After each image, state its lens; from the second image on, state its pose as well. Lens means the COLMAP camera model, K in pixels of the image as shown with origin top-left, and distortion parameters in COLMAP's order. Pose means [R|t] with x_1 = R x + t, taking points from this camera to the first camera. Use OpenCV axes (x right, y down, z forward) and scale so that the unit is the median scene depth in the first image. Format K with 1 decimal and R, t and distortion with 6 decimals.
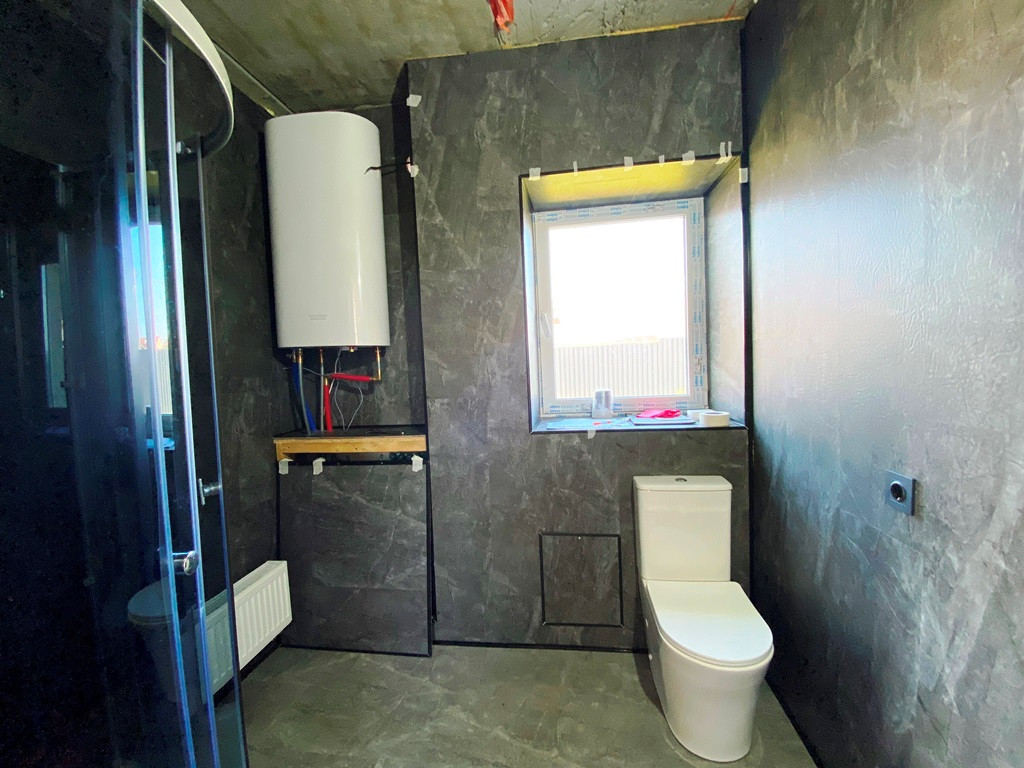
lens RADIAL K [[412.9, 0, 515.2], [0, 412.9, 381.7], [0, 0, 1]] dist [0.043776, -0.035291]
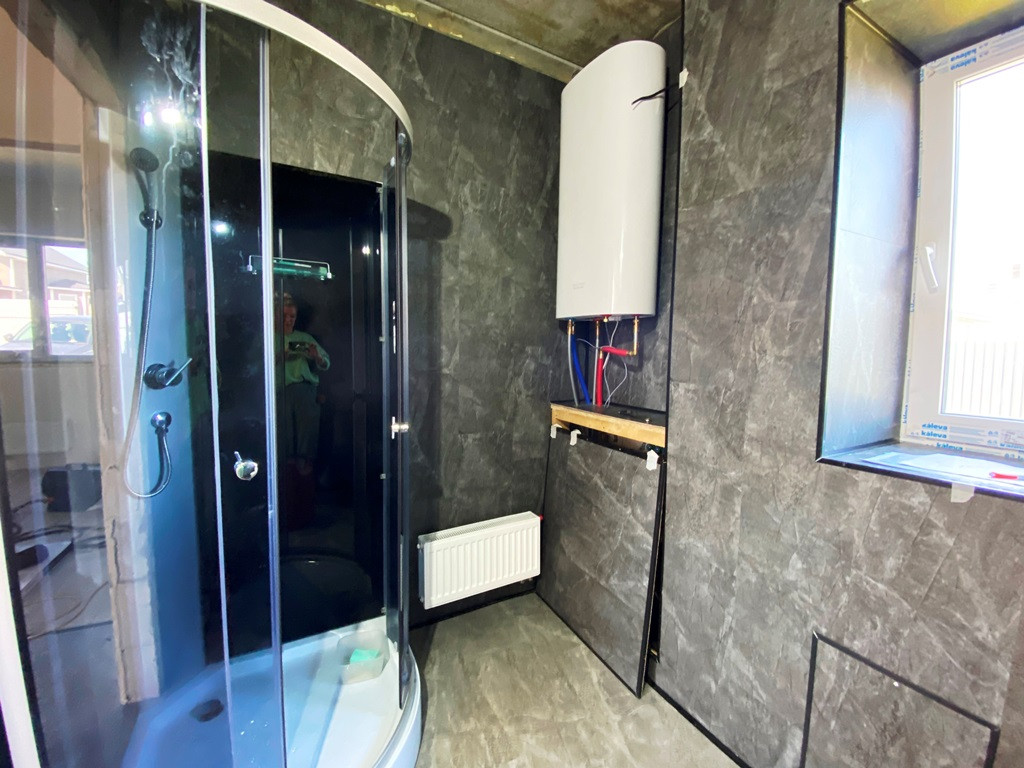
lens RADIAL K [[412.9, 0, 515.2], [0, 412.9, 381.7], [0, 0, 1]] dist [0.043776, -0.035291]
pose [[0.589669, 0.105670, -0.800702, 0.235257], [-0.073869, 0.994305, 0.076820, 0.004134], [0.804260, 0.013849, 0.594116, 0.311680]]
